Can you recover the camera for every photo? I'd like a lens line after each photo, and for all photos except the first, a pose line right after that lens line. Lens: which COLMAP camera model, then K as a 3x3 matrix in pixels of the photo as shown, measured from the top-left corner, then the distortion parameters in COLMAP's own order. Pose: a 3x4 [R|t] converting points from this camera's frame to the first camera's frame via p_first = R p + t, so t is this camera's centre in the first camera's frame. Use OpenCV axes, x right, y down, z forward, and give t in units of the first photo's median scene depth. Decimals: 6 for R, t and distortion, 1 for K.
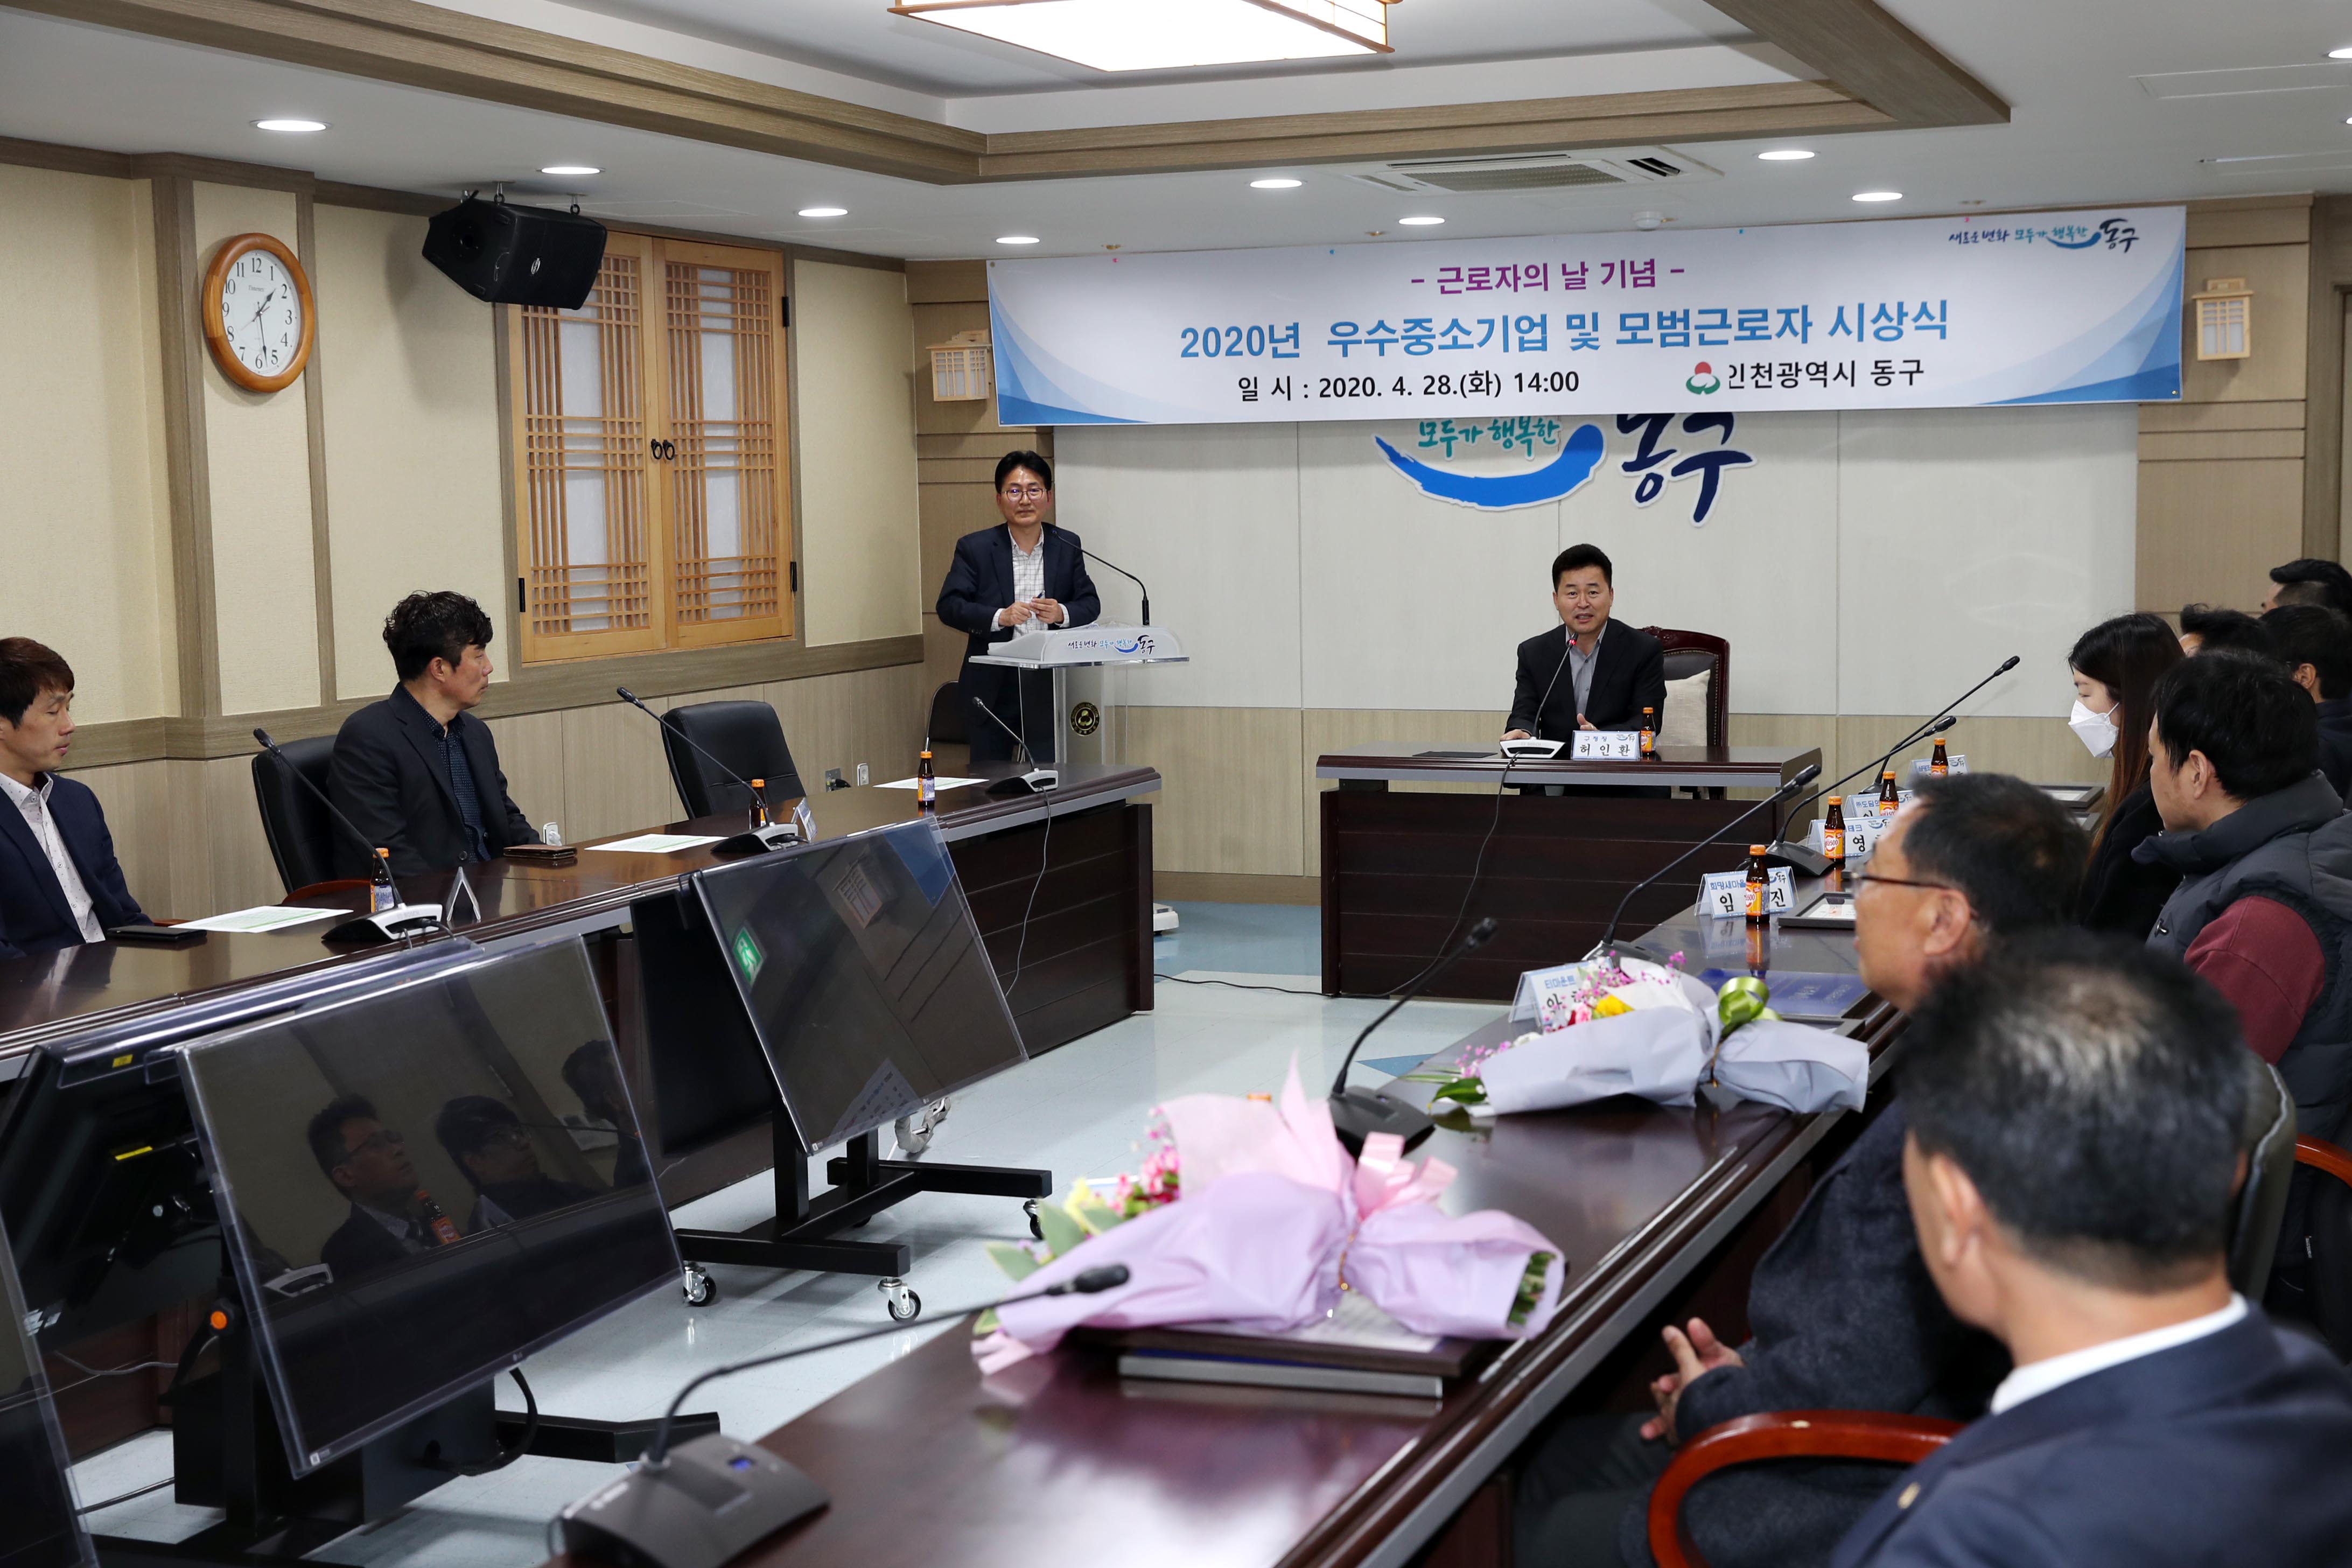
lens RADIAL K [[3168.0, 0, 1180.0], [0, 3168.0, 817.6], [0, 0, 1]] dist [0.010189, 0.301541]
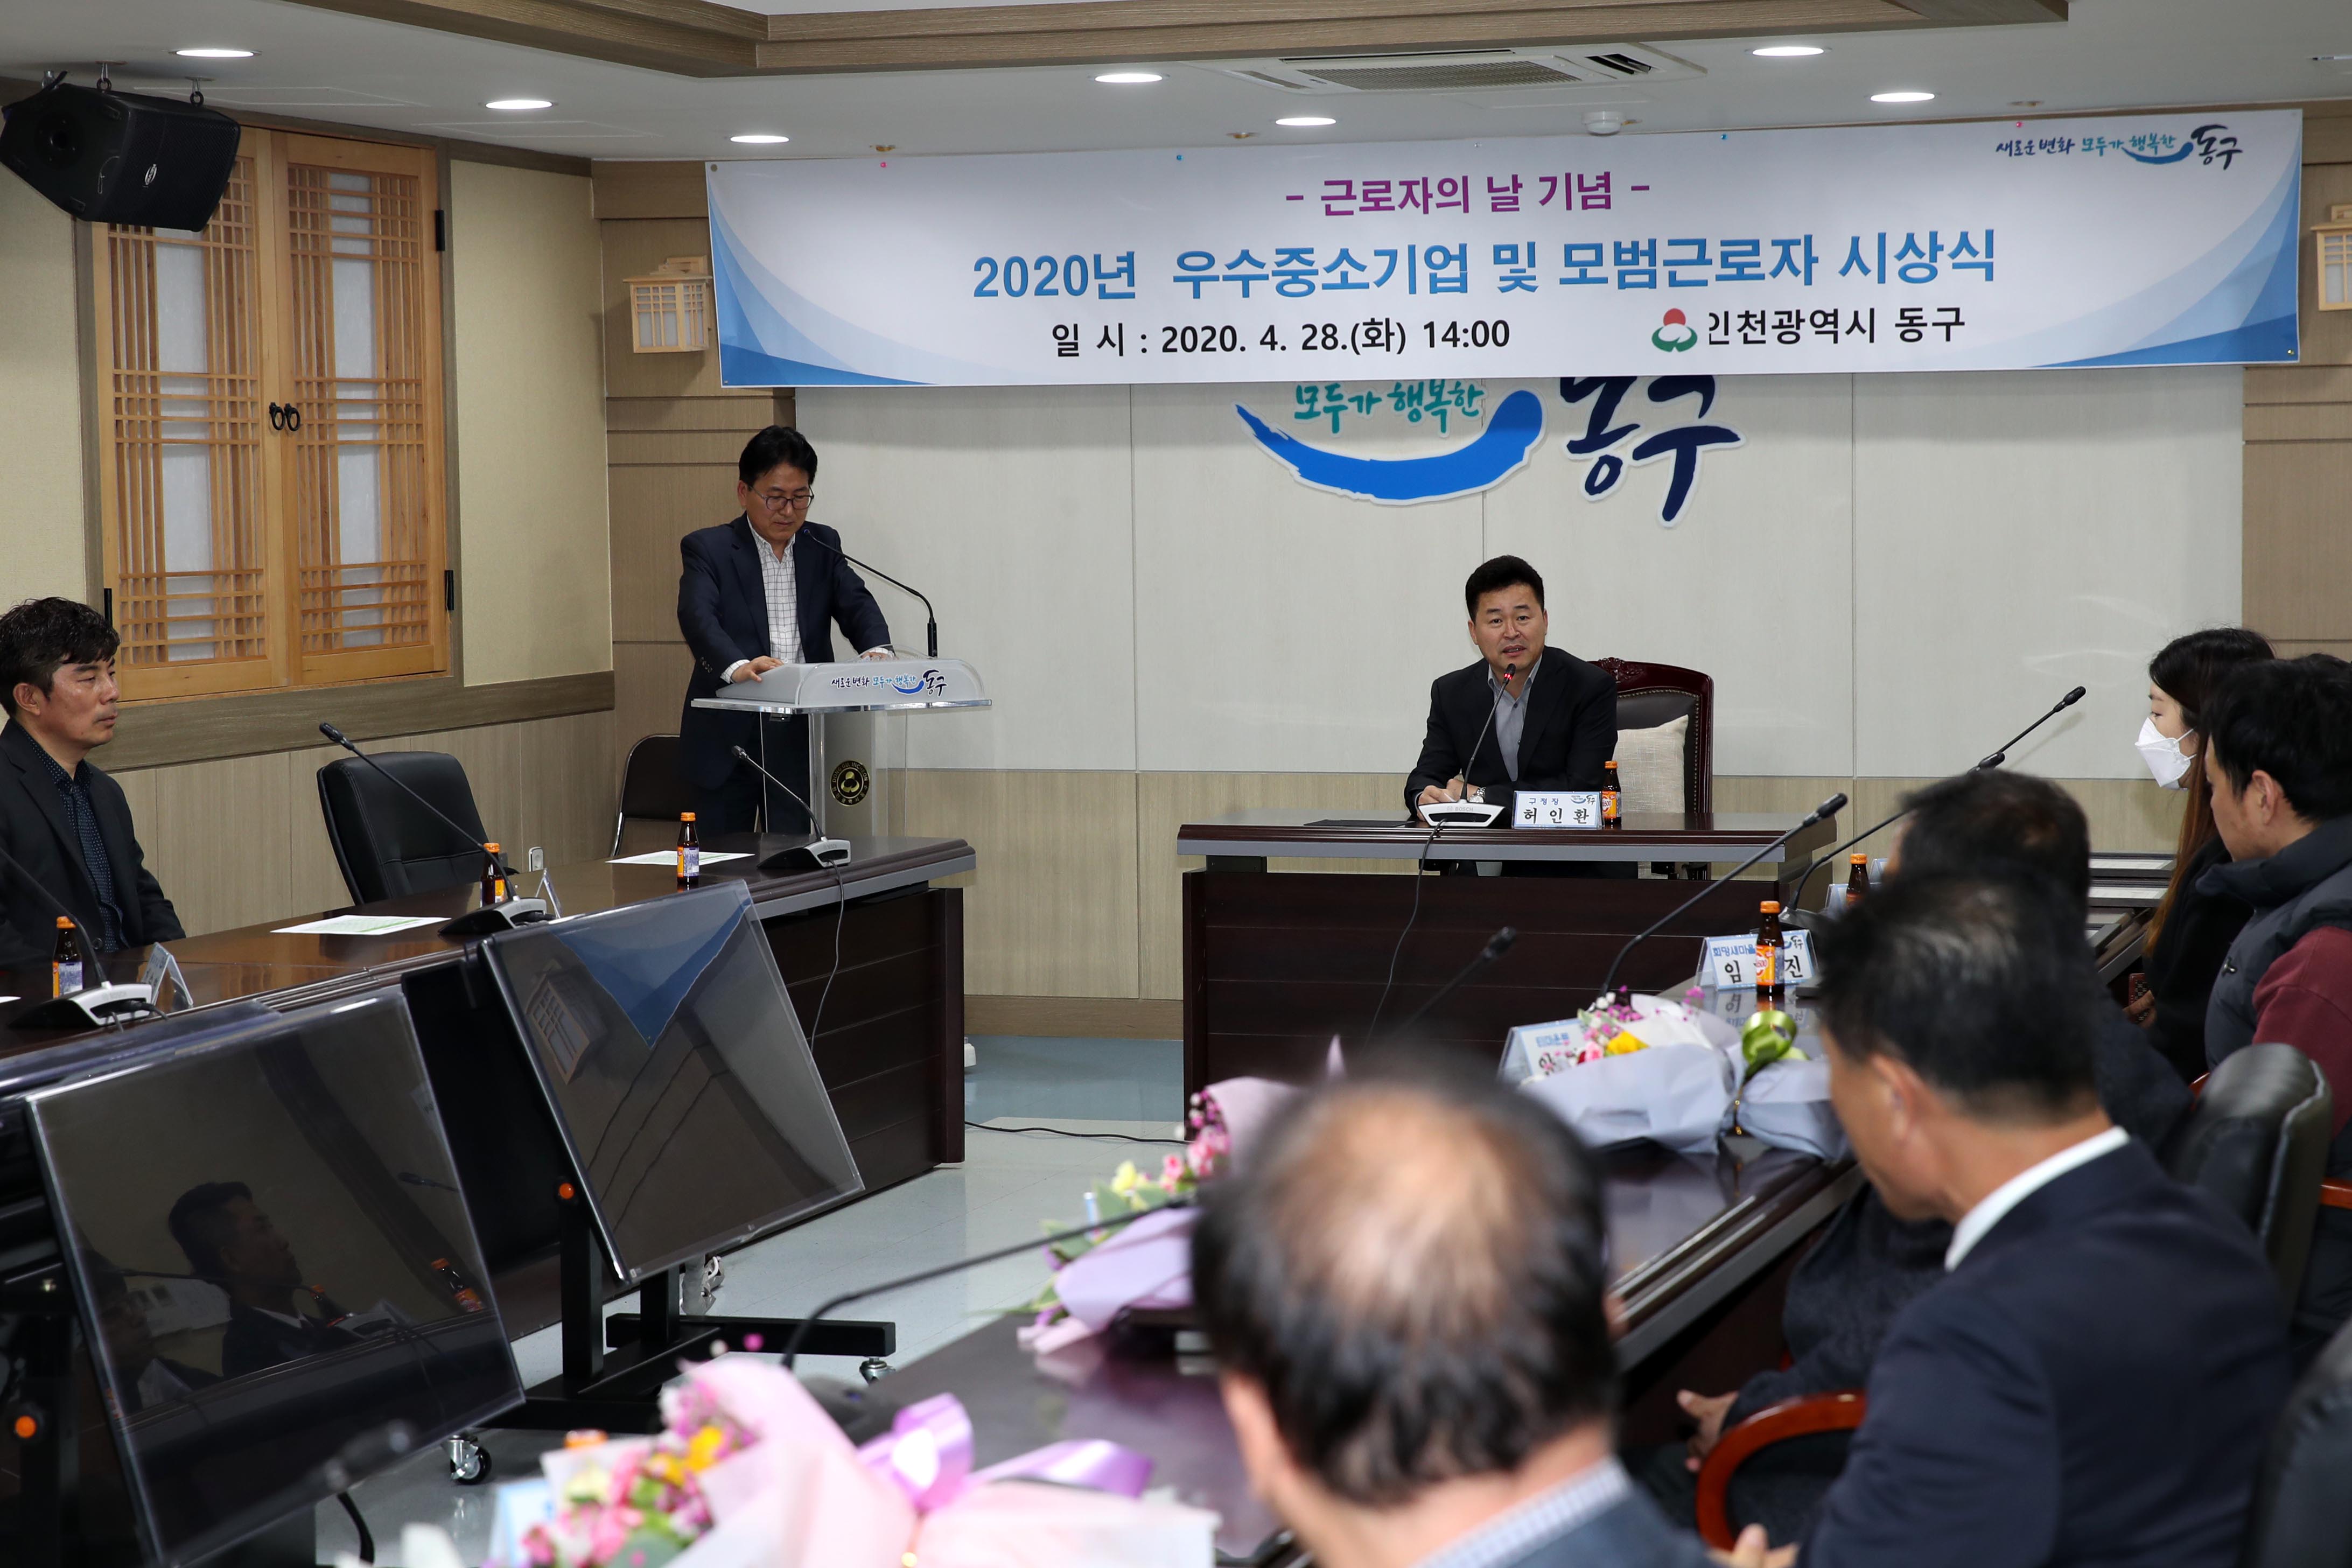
lens RADIAL K [[4879.8, 0, 1176.0], [0, 4879.8, 784.0], [0, 0, 1]] dist [0.158420, 0.467356]
pose [[0.997634, -0.000323, 0.068742, -0.033079], [0.003089, 0.999190, -0.040129, 0.015361], [-0.068673, 0.040246, 0.996827, -0.145954]]
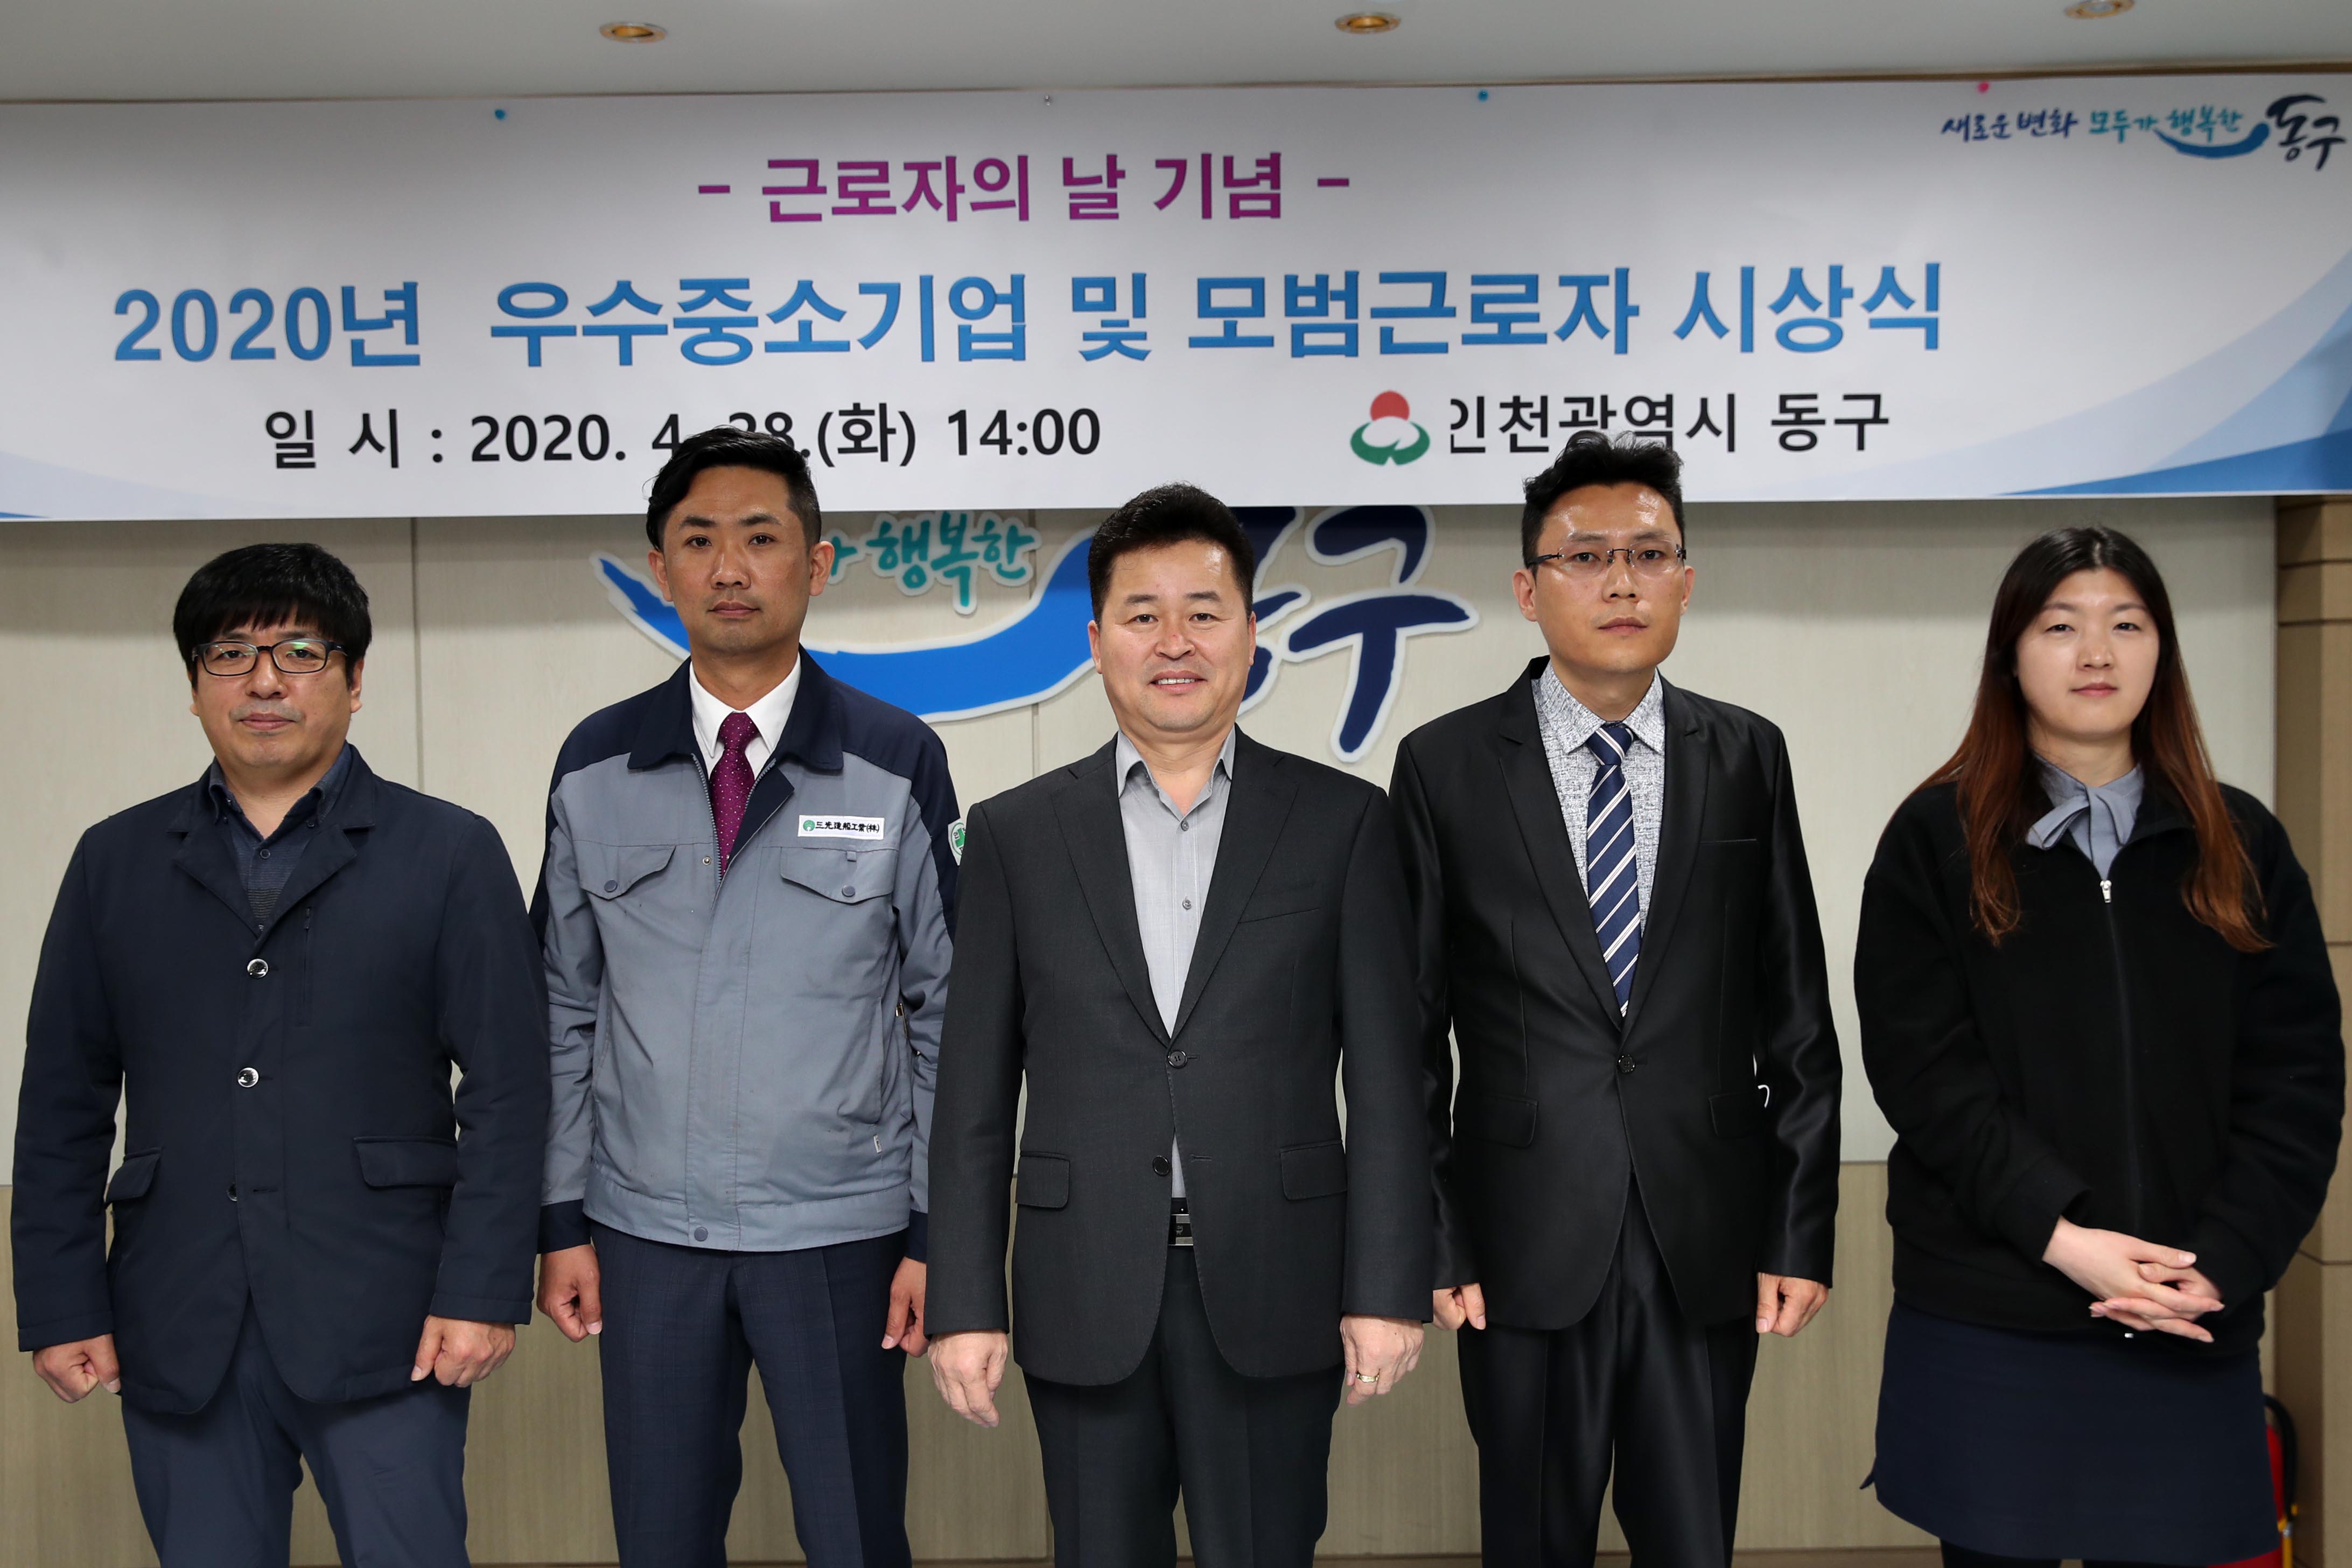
lens RADIAL K [[2548.3, 0, 1205.6], [0, 2548.3, 791.6], [0, 0, 1]] dist [-0.034607, 0.139605]
pose [[0.929462, -0.012686, 0.368698, 0.009983], [0.037691, 0.997444, -0.060698, -0.067584], [-0.366986, 0.070313, 0.927565, 0.683764]]
